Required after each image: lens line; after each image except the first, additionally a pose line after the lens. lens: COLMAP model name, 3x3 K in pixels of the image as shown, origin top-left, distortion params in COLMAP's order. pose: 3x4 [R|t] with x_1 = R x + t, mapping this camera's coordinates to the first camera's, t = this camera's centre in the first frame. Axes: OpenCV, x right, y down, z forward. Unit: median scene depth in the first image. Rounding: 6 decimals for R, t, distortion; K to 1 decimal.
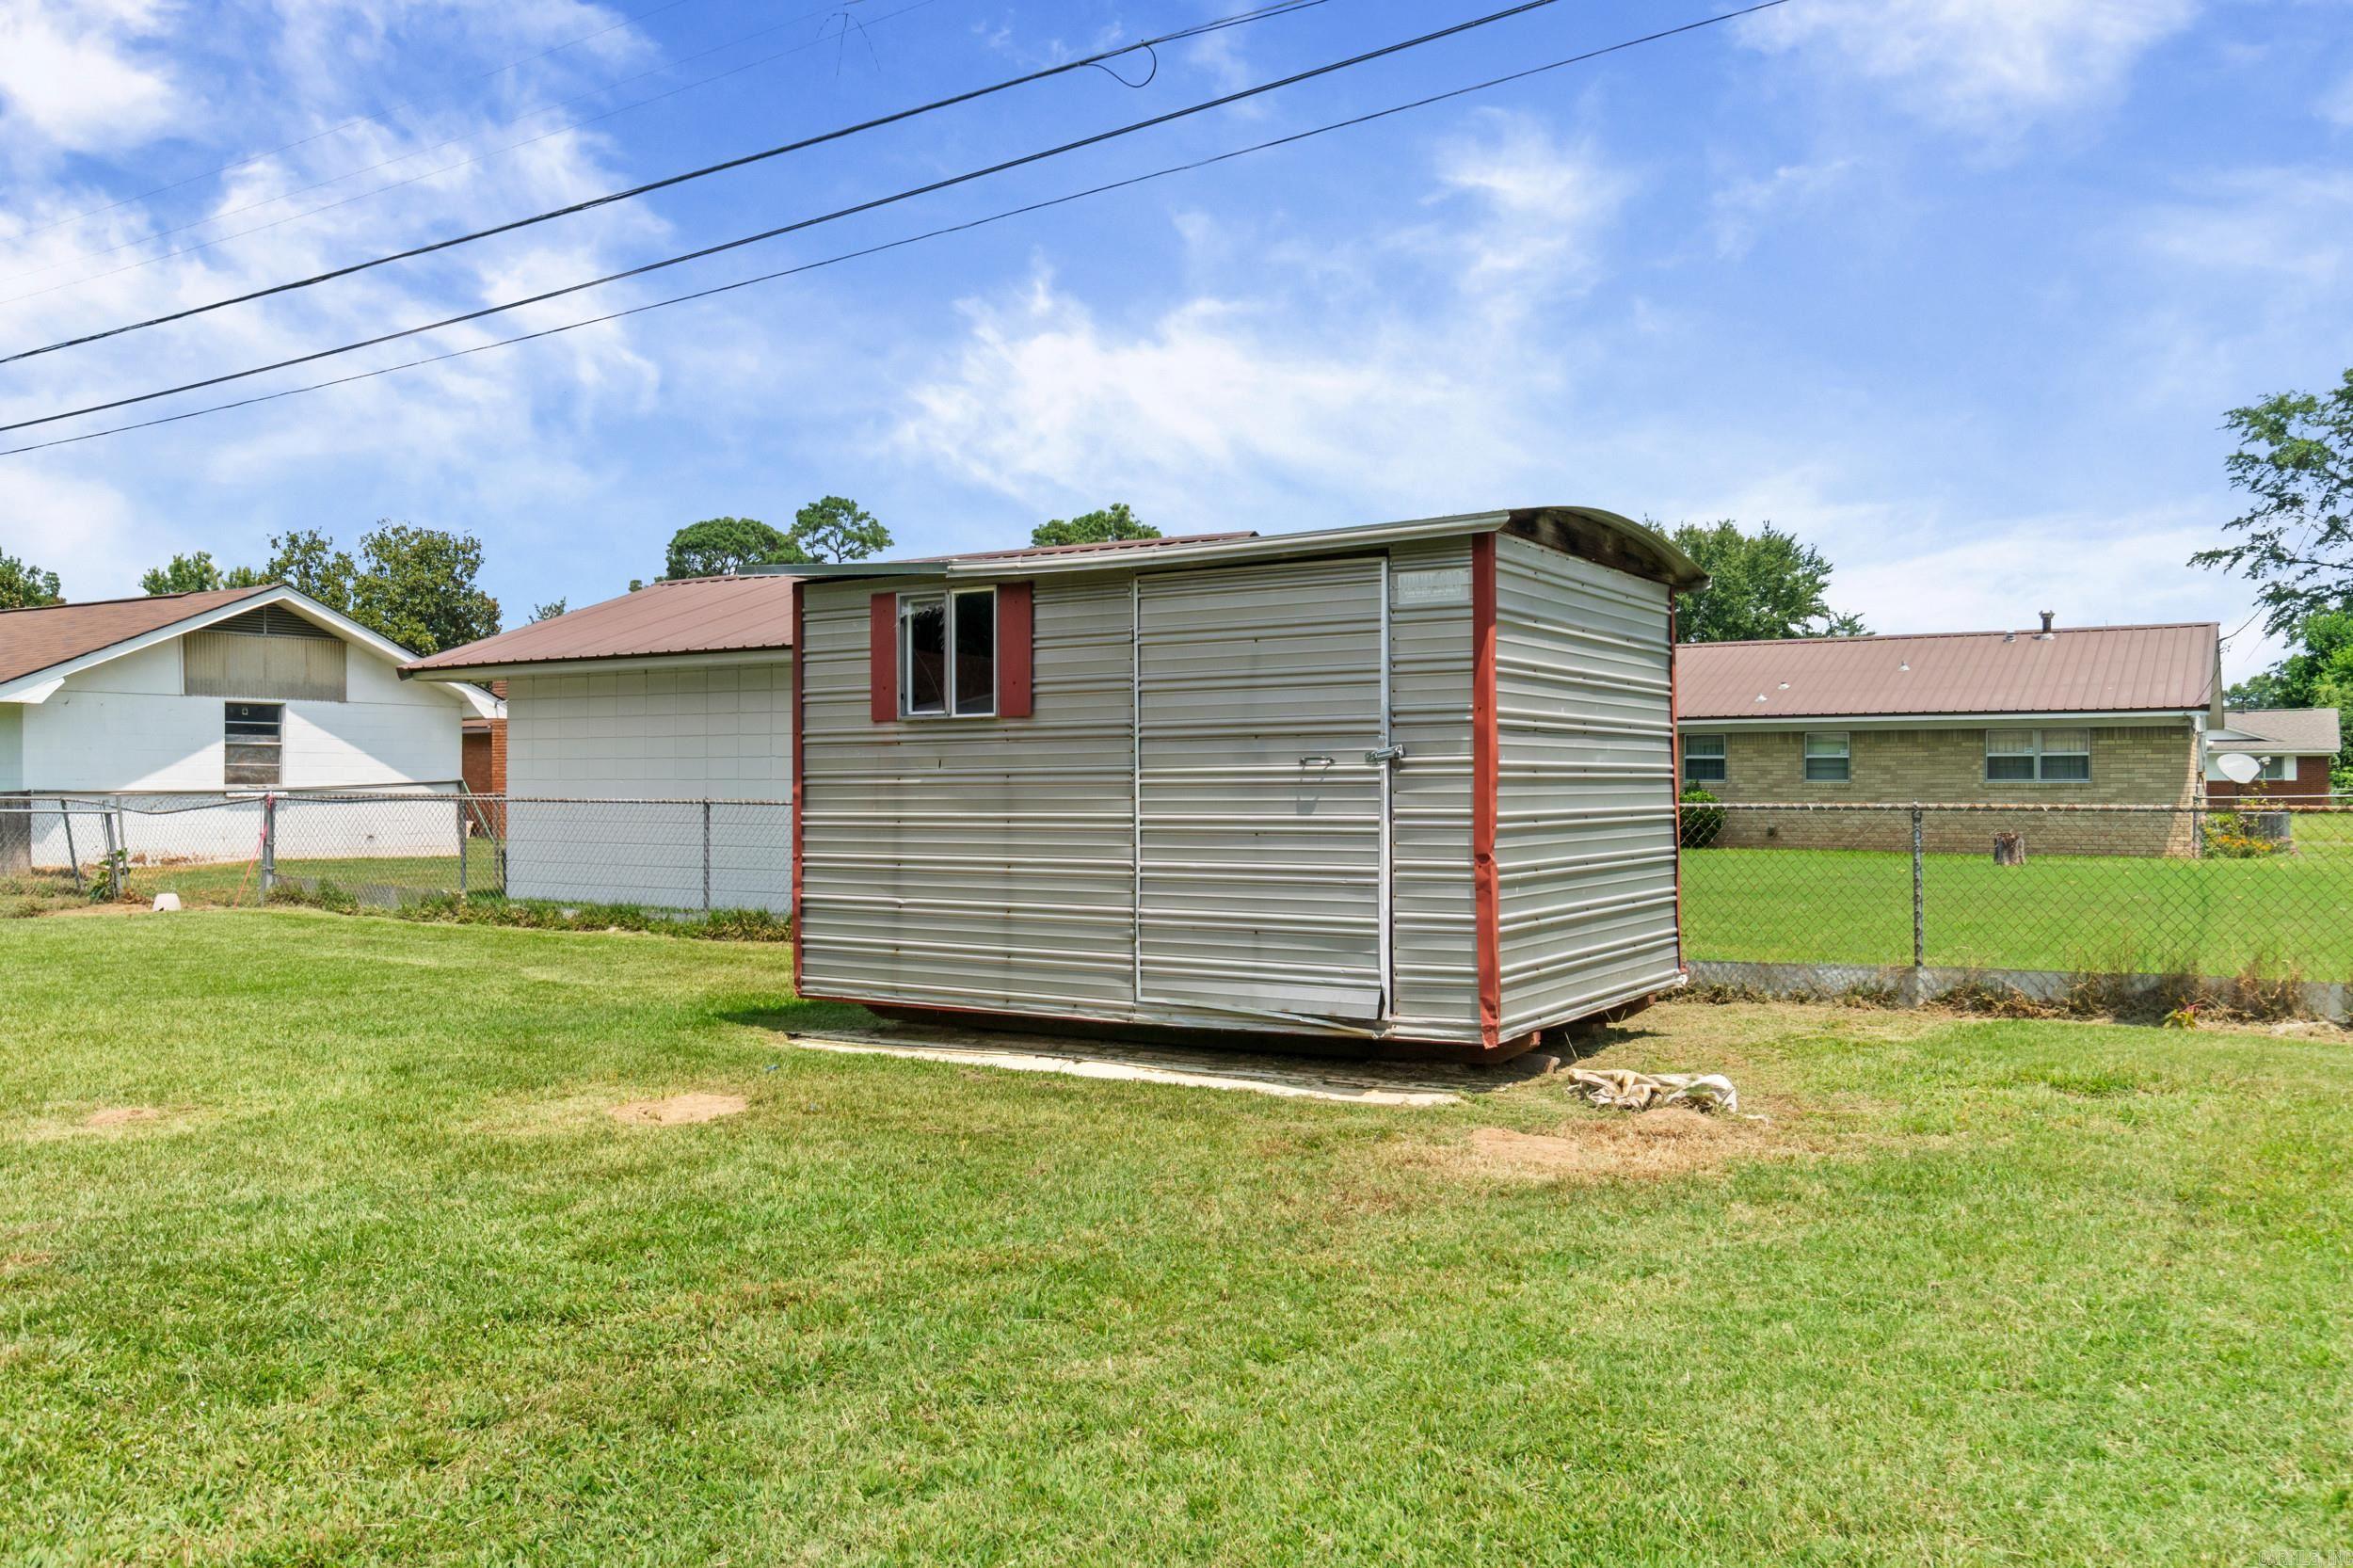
lens RADIAL K [[1811.5, 0, 1176.5], [0, 1811.5, 784.0], [0, 0, 1]] dist [0.002519, 0.002942]
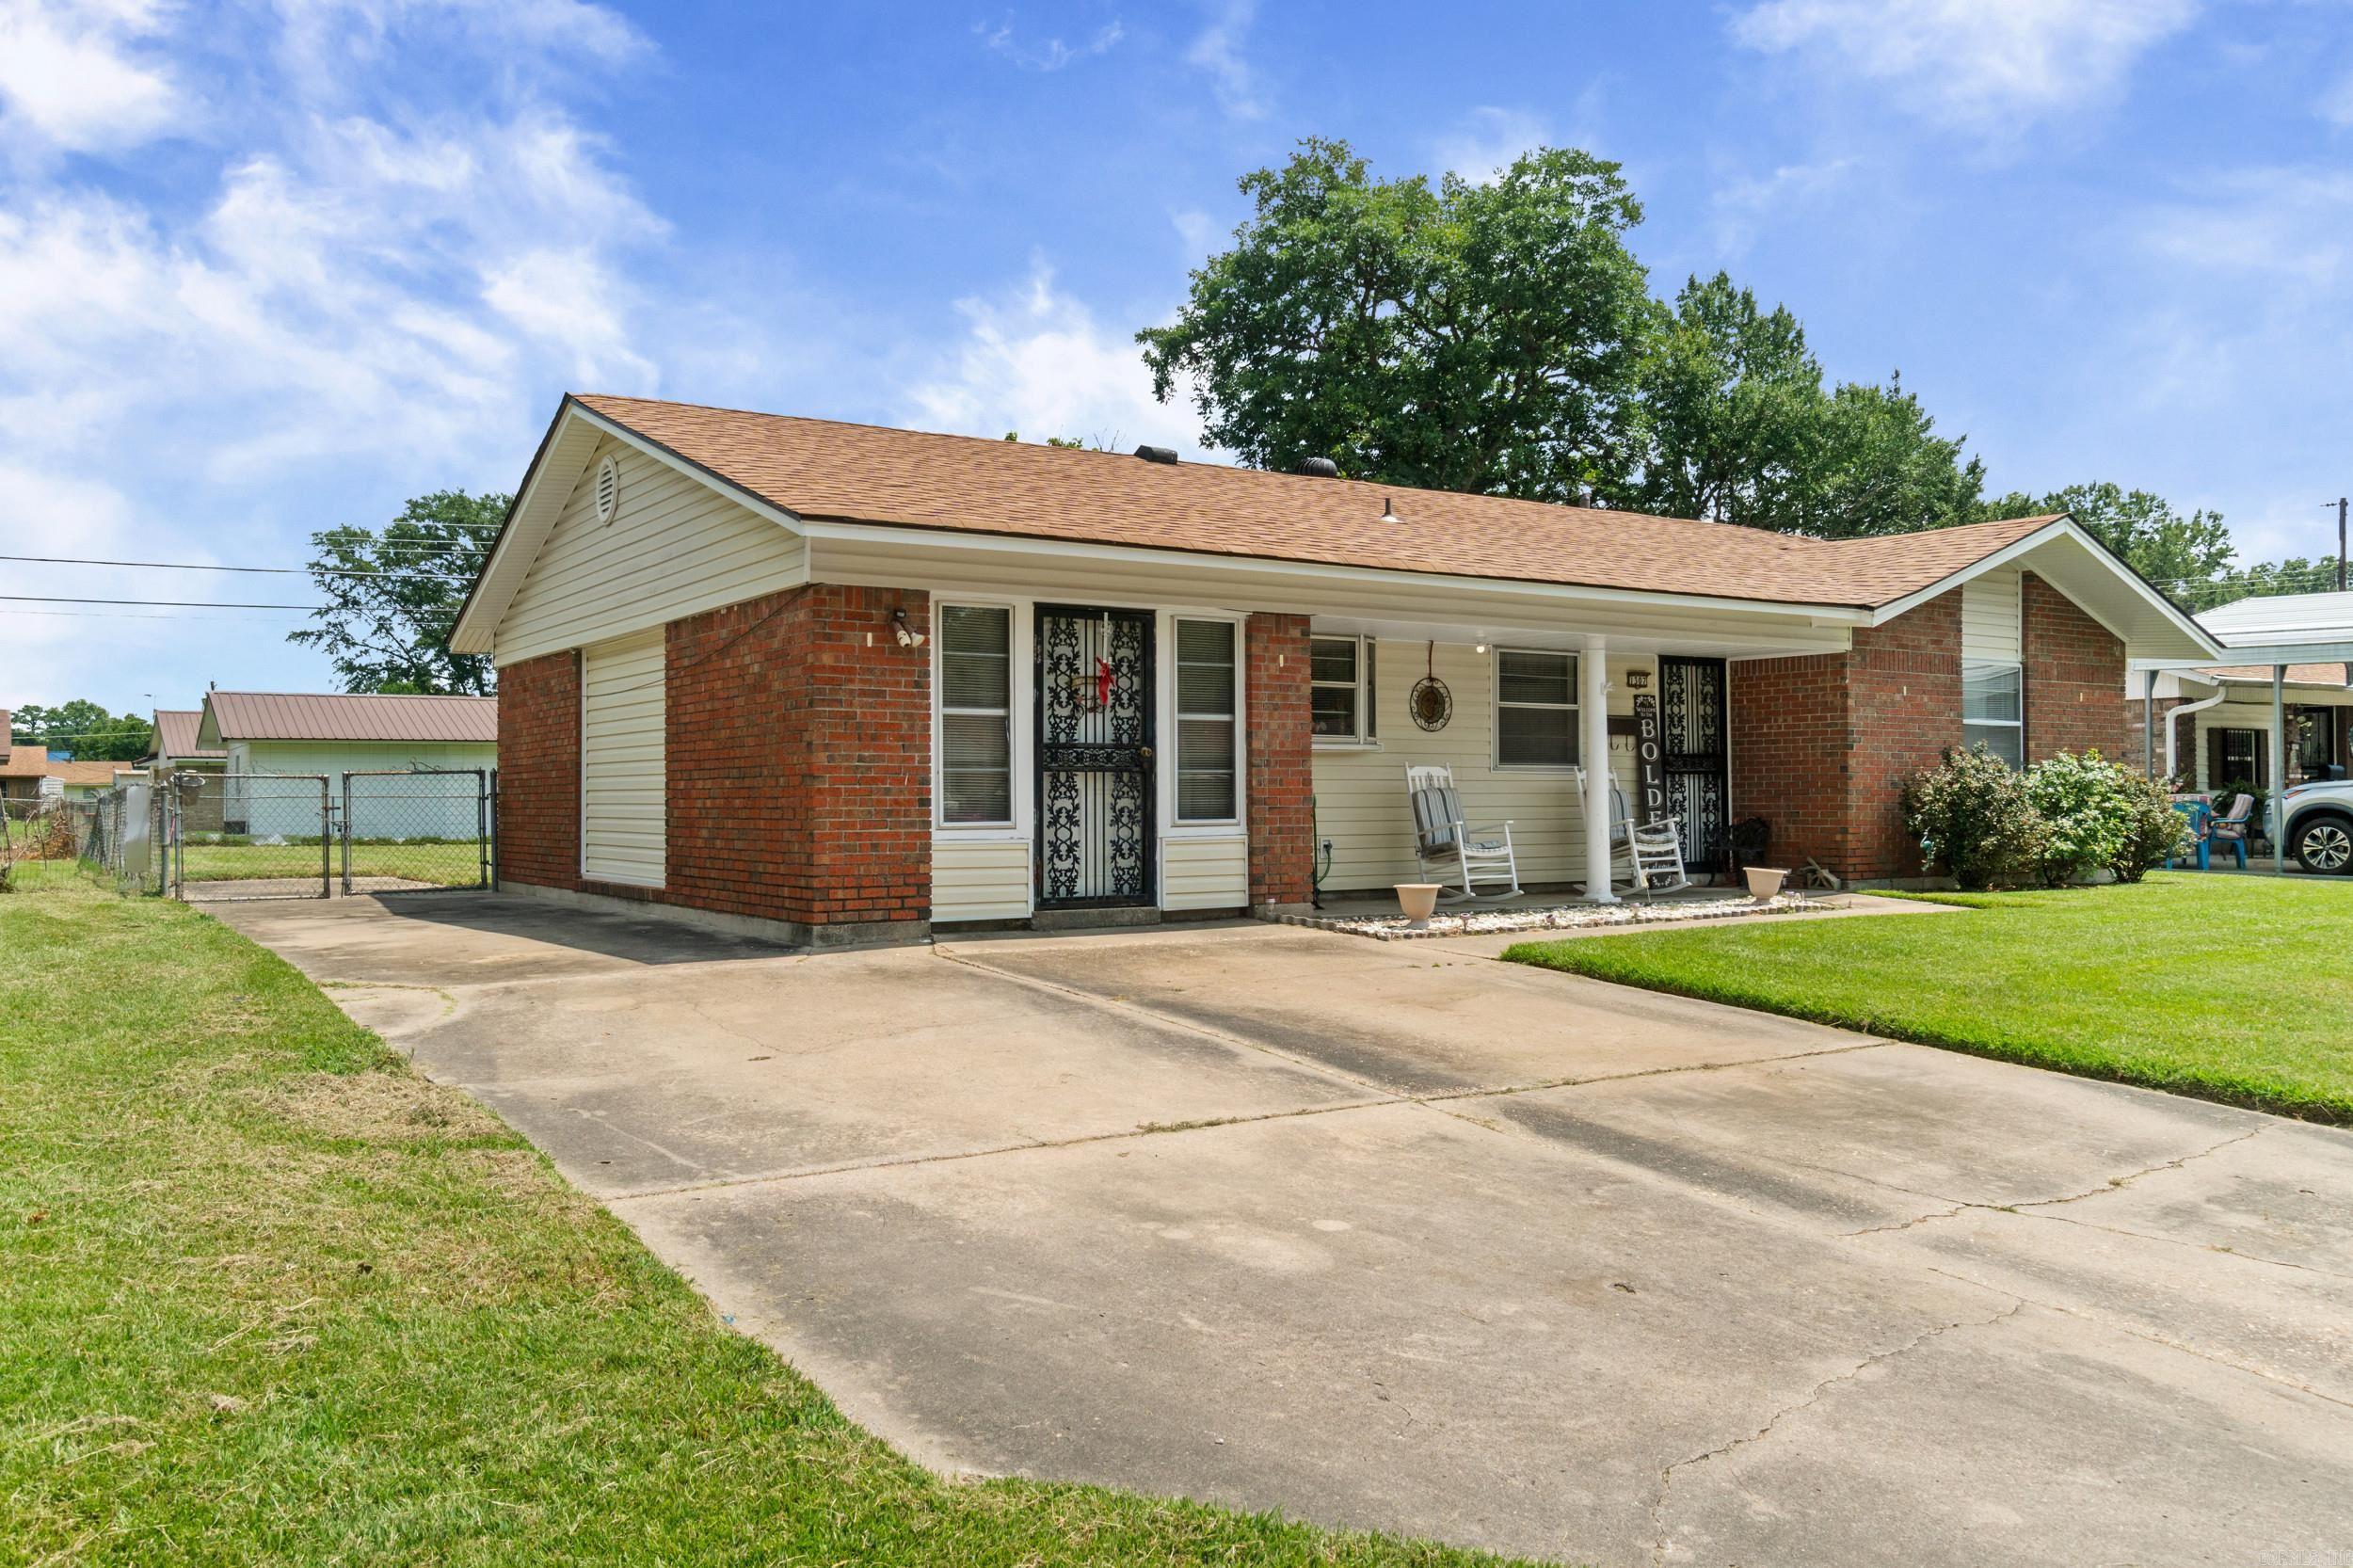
lens RADIAL K [[1811.5, 0, 1176.5], [0, 1811.5, 784.0], [0, 0, 1]] dist [0.002519, 0.002942]
pose [[0.414774, 0.007561, 0.909893, -0.418222], [0.002592, 0.999952, -0.009491, 0.003111], [-0.909921, 0.006295, 0.414735, -0.184970]]
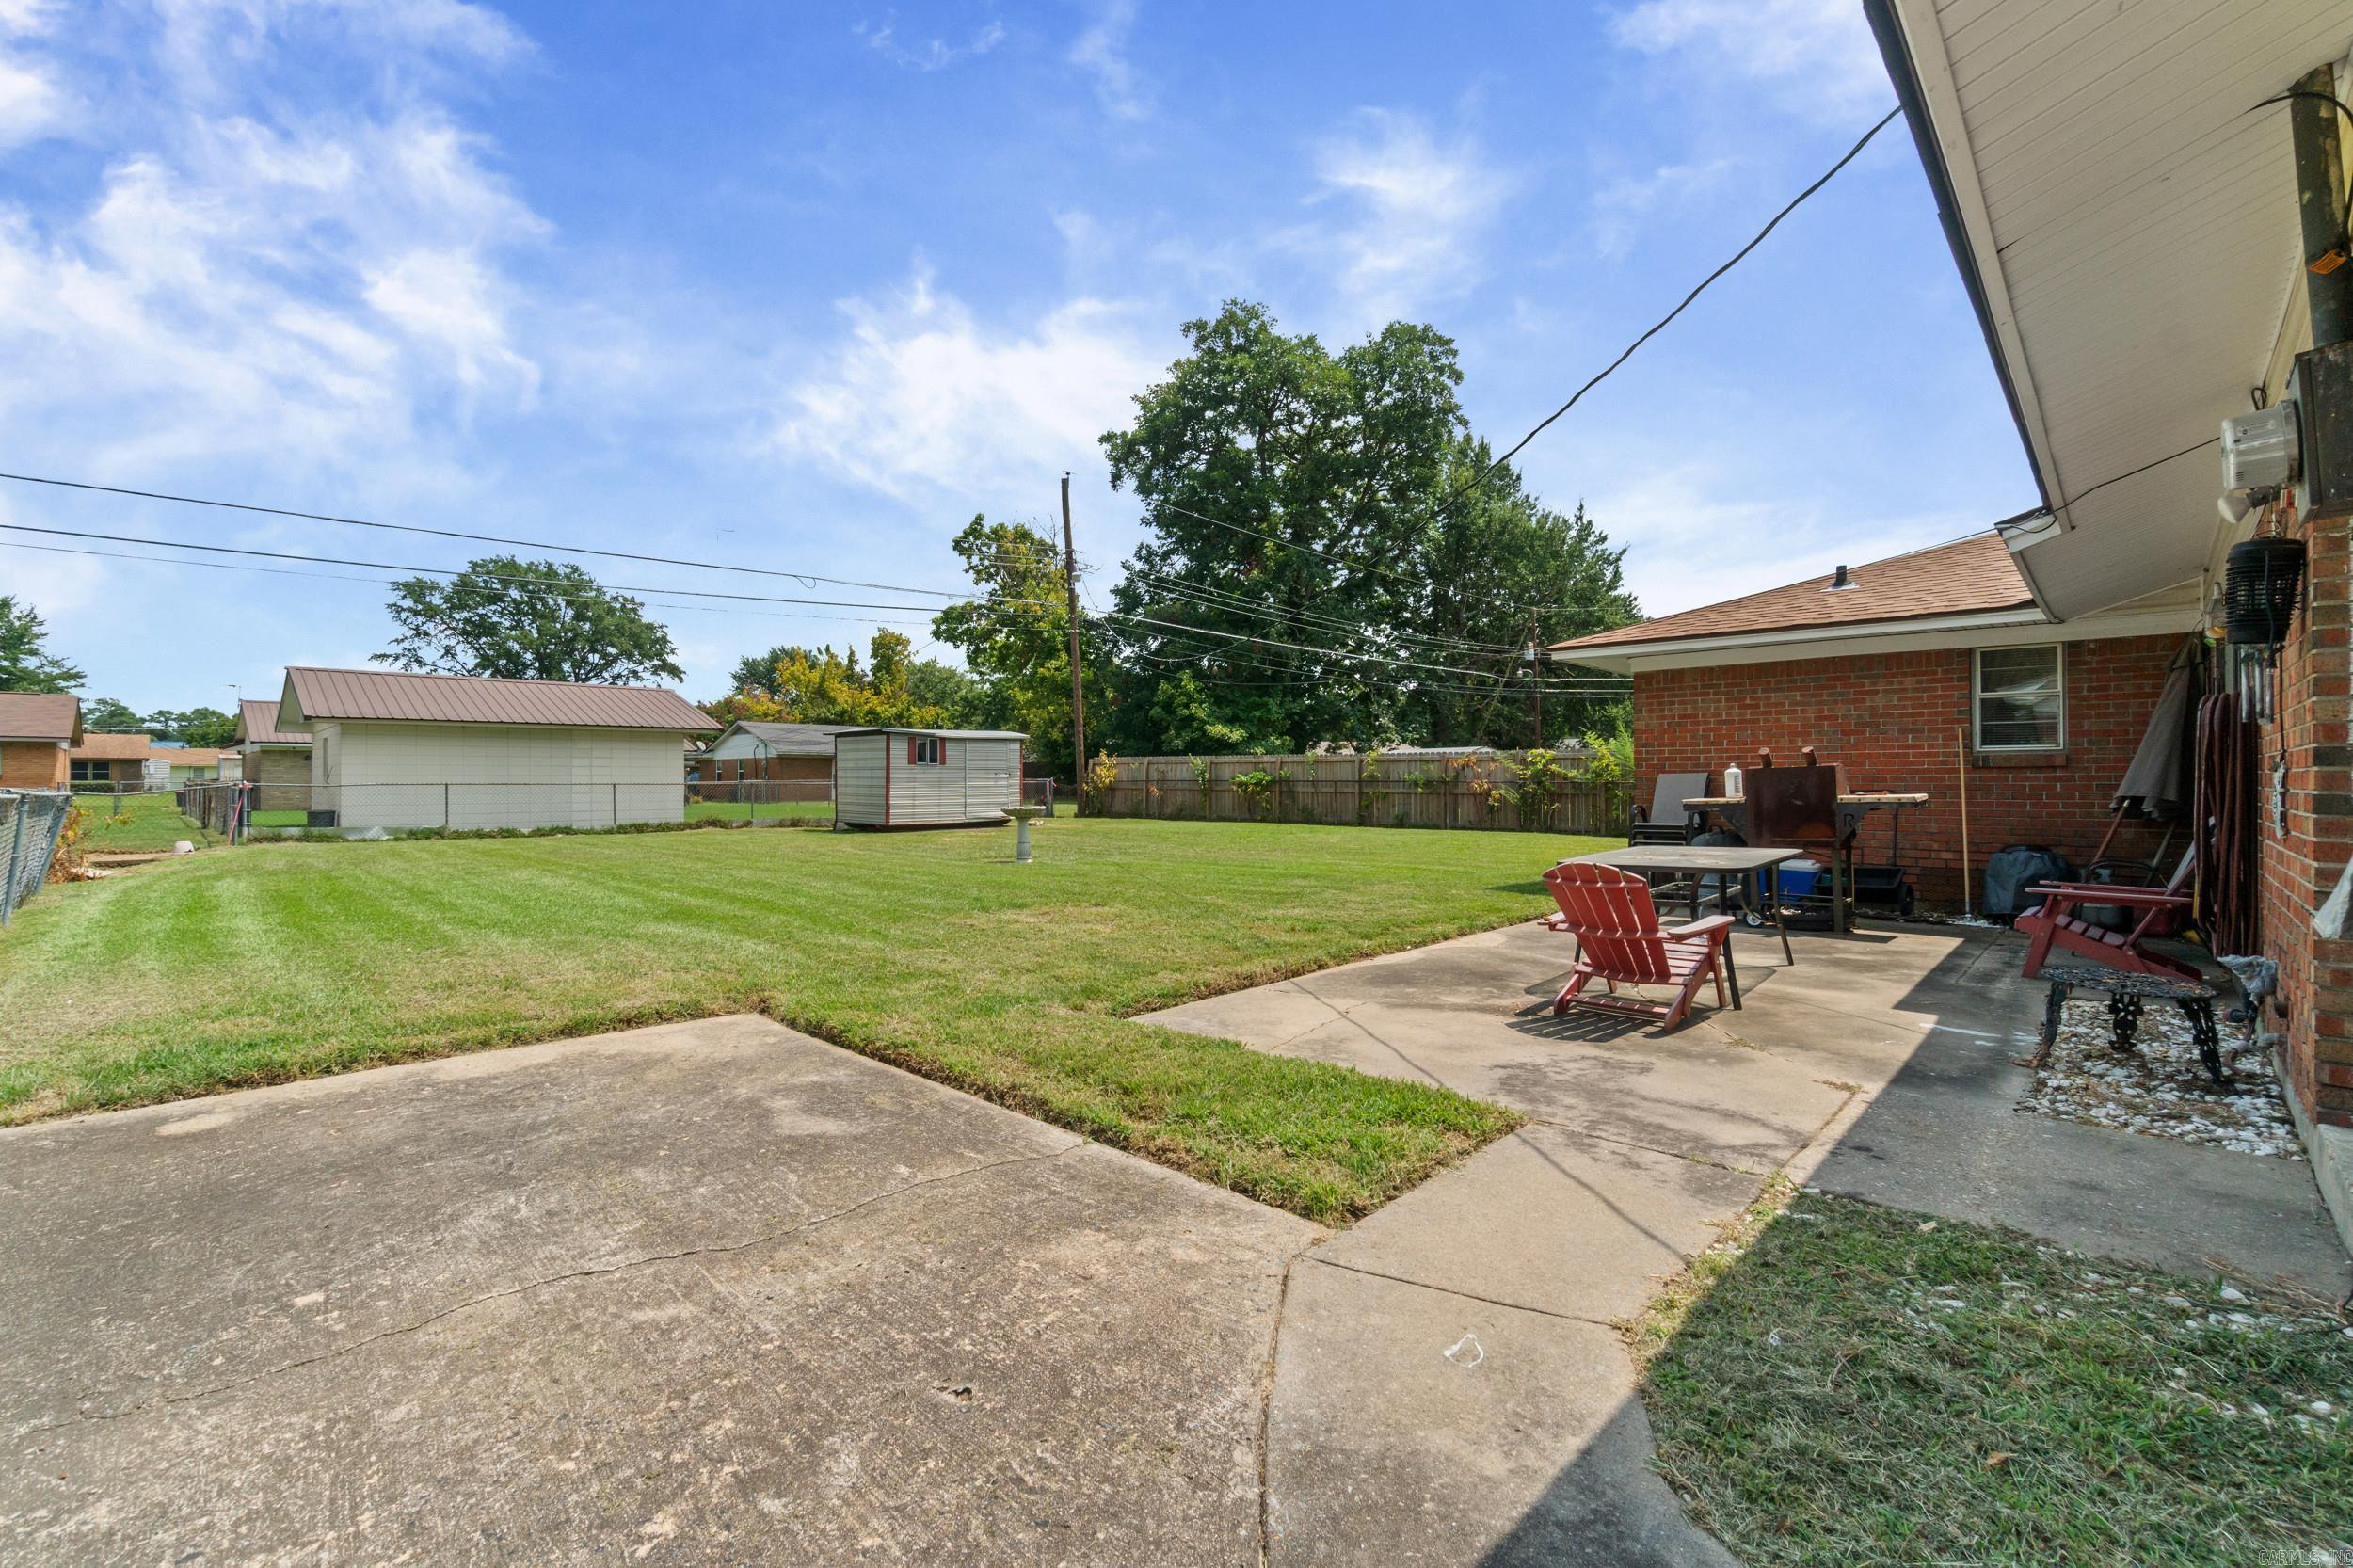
lens RADIAL K [[1018.0, 0, 1176.5], [0, 1018.0, 784.0], [0, 0, 1]] dist [0.000313, -0.000124]
pose [[0.209365, -0.003878, 0.977830, -0.292221], [-0.001833, 0.999989, 0.004359, 0.000235], [-0.977836, -0.002705, 0.209356, -0.025237]]
